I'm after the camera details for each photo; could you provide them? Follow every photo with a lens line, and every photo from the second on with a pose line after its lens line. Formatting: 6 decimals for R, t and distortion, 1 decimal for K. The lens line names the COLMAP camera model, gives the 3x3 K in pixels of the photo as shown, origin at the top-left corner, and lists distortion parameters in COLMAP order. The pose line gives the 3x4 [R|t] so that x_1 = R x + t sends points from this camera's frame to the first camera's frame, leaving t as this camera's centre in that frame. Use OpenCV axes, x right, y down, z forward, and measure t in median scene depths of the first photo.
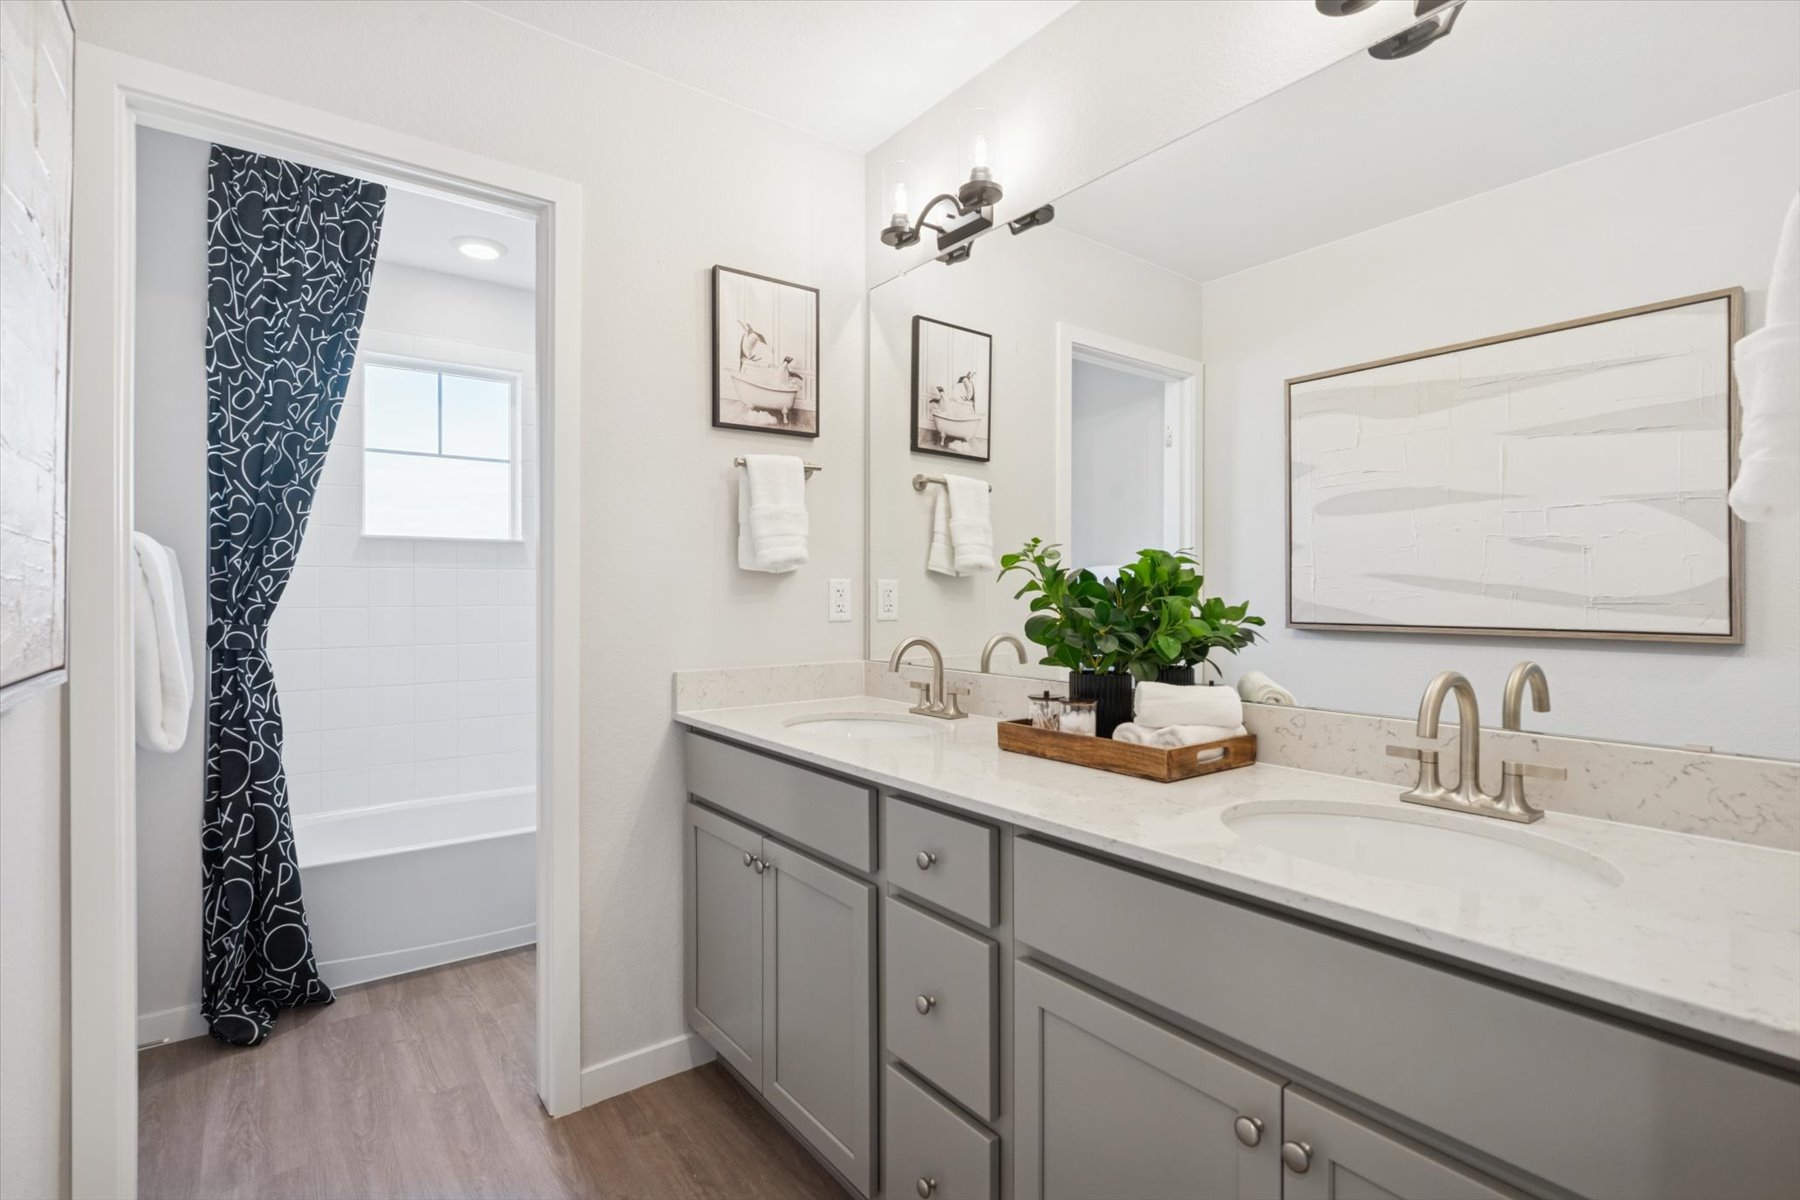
lens RADIAL K [[749.4, 0, 899.9], [0, 749.4, 567.0], [0, 0, 1]] dist [-0.001022, -0.000110]
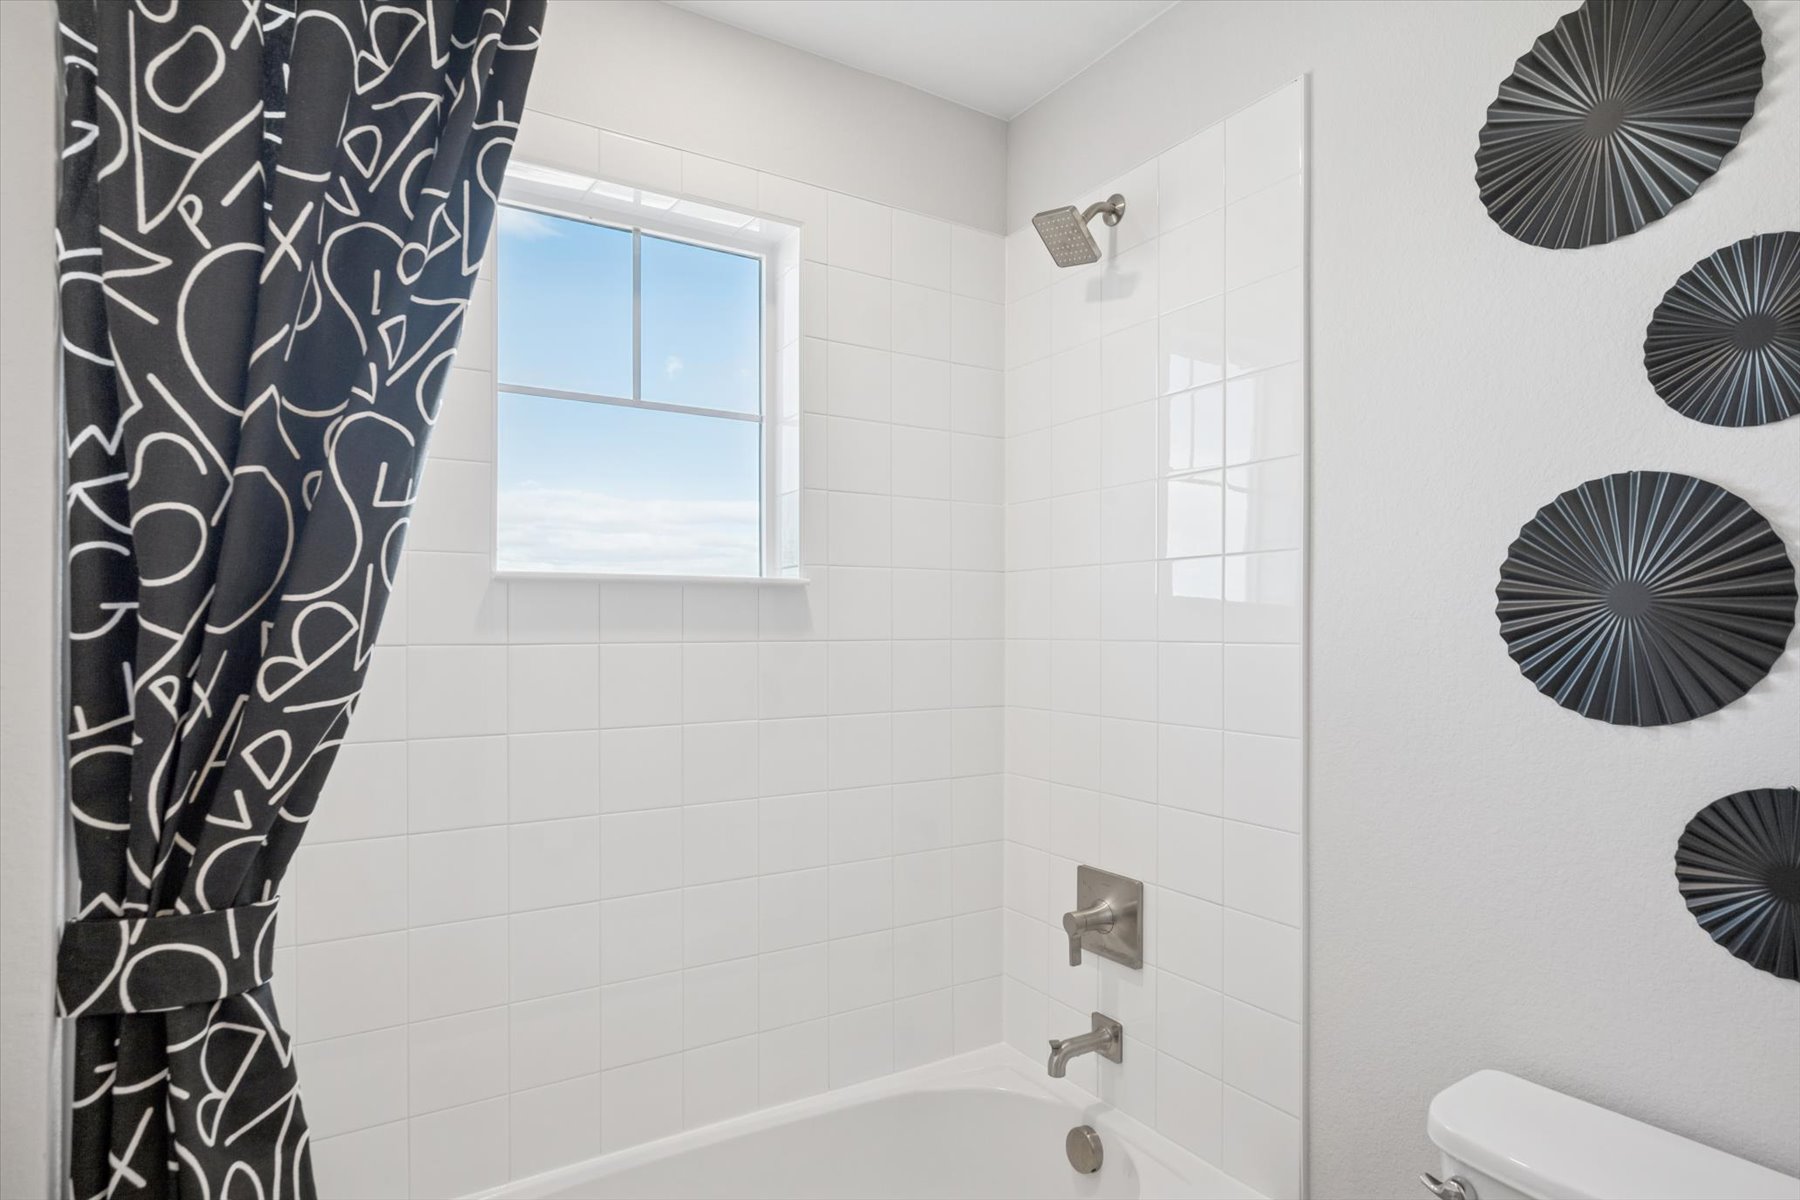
lens RADIAL K [[851.7, 0, 919.0], [0, 851.7, 595.3], [0, 0, 1]] dist [-0.001475, 0.000150]
pose [[0.996197, -0.000310, -0.087124, -0.581495], [0.000308, 1.000000, -0.000031, -0.038573], [0.087124, 0.000004, 0.996197, 0.709915]]
